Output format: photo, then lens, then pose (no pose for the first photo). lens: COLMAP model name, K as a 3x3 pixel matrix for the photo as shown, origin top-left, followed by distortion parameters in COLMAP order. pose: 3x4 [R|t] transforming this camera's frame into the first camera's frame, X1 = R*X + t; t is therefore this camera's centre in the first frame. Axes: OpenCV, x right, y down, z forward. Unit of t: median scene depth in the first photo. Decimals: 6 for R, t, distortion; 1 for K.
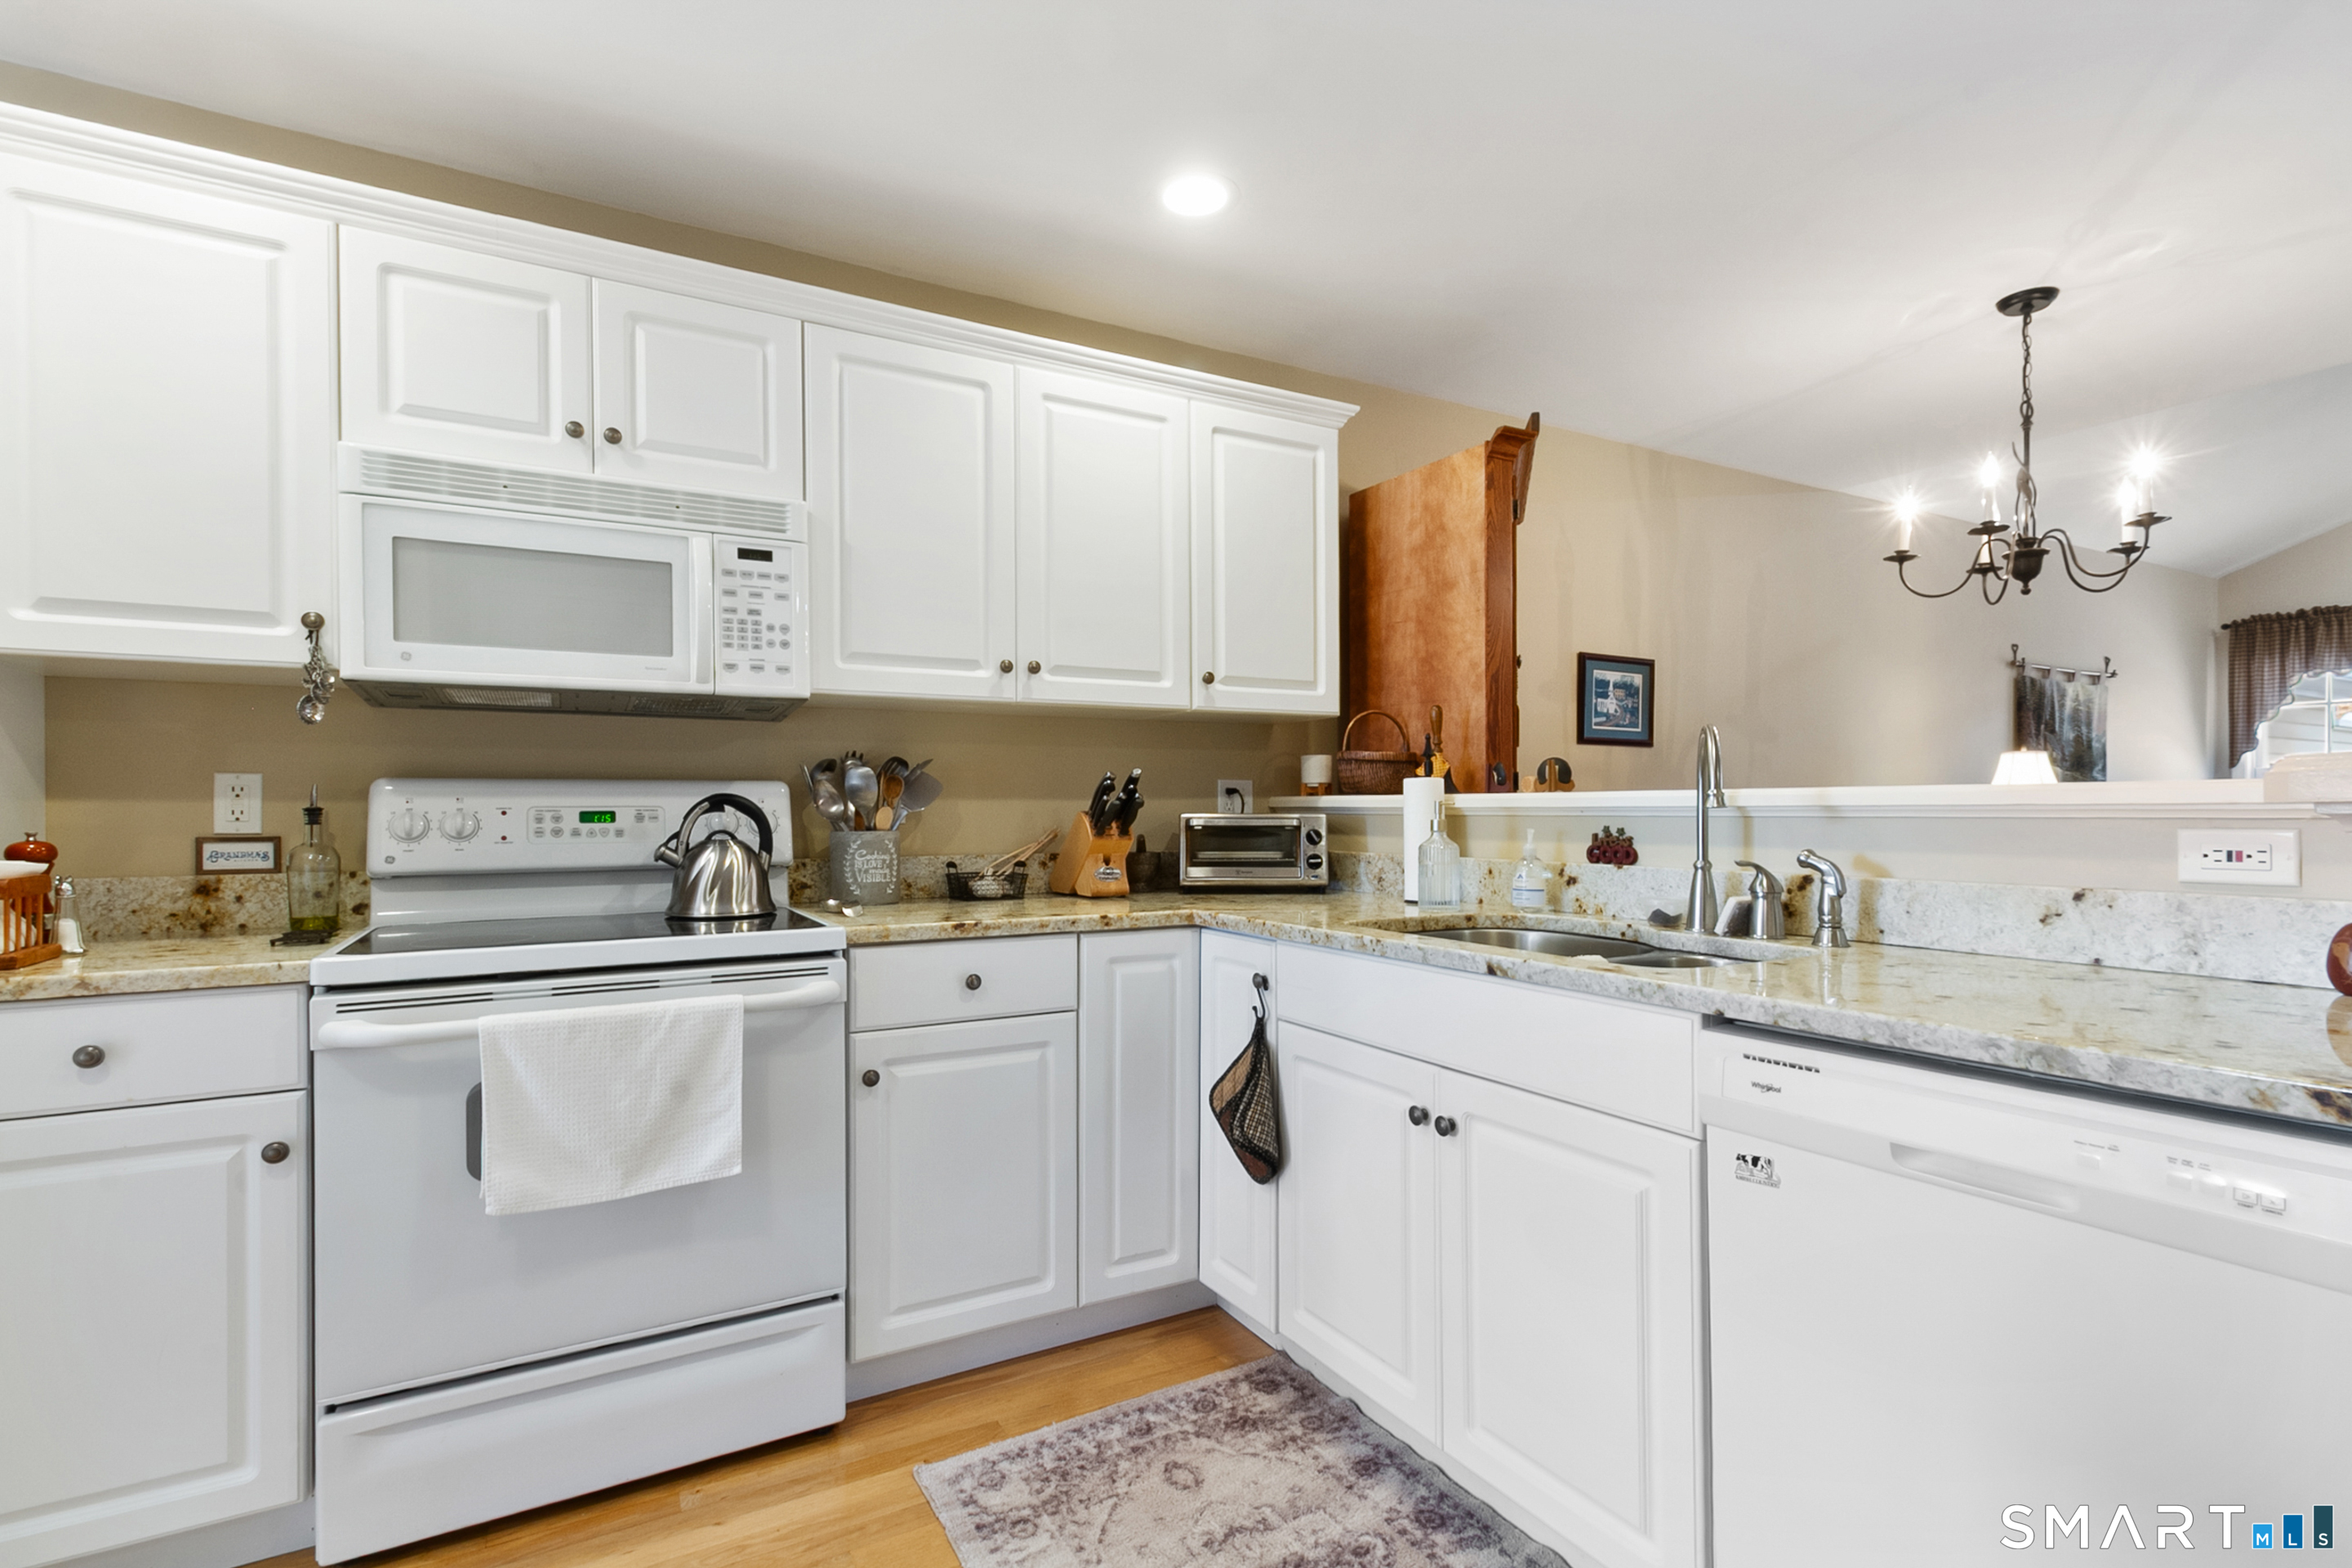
lens RADIAL K [[1098.9, 0, 1175.3], [0, 1098.9, 813.8], [0, 0, 1]] dist [0.015556, 0.000209]
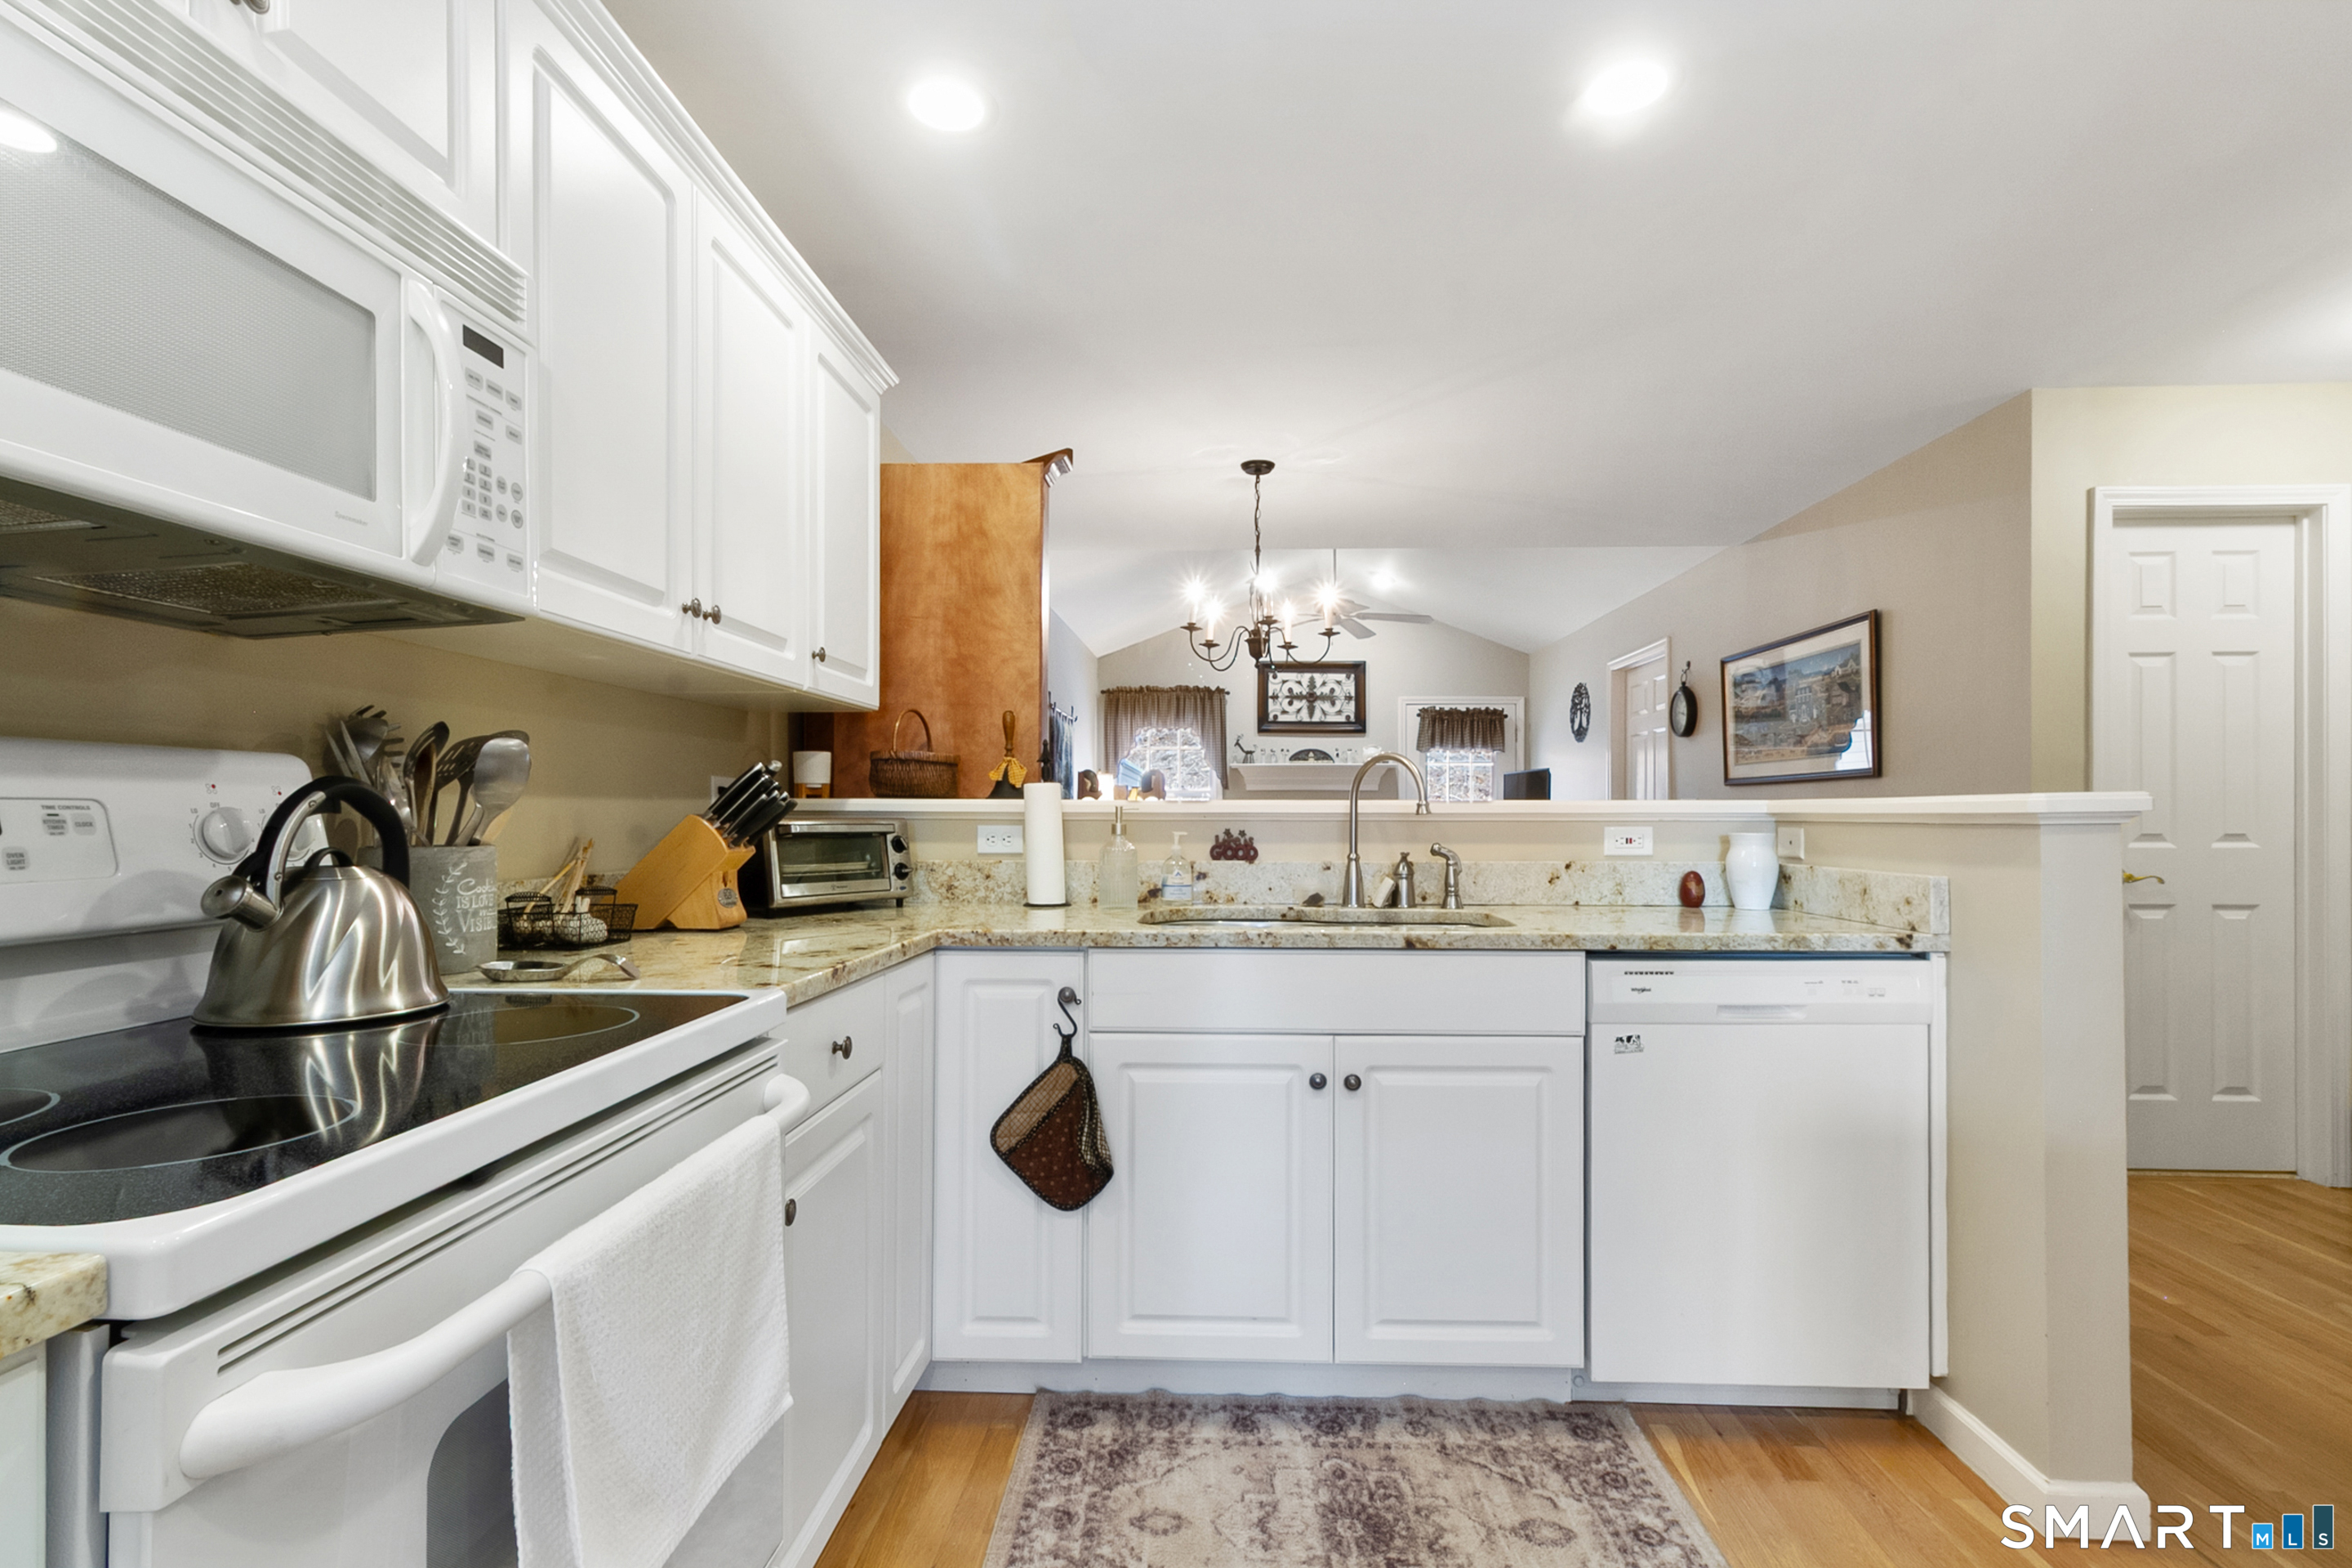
lens RADIAL K [[1110.3, 0, 1181.7], [0, 1110.3, 818.0], [0, 0, 1]] dist [0.011281, 0.000066]
pose [[0.529364, 0.001878, 0.848393, -0.662238], [0.000603, 0.999996, -0.002590, 0.002415], [-0.848395, 0.001882, 0.529361, 0.403408]]
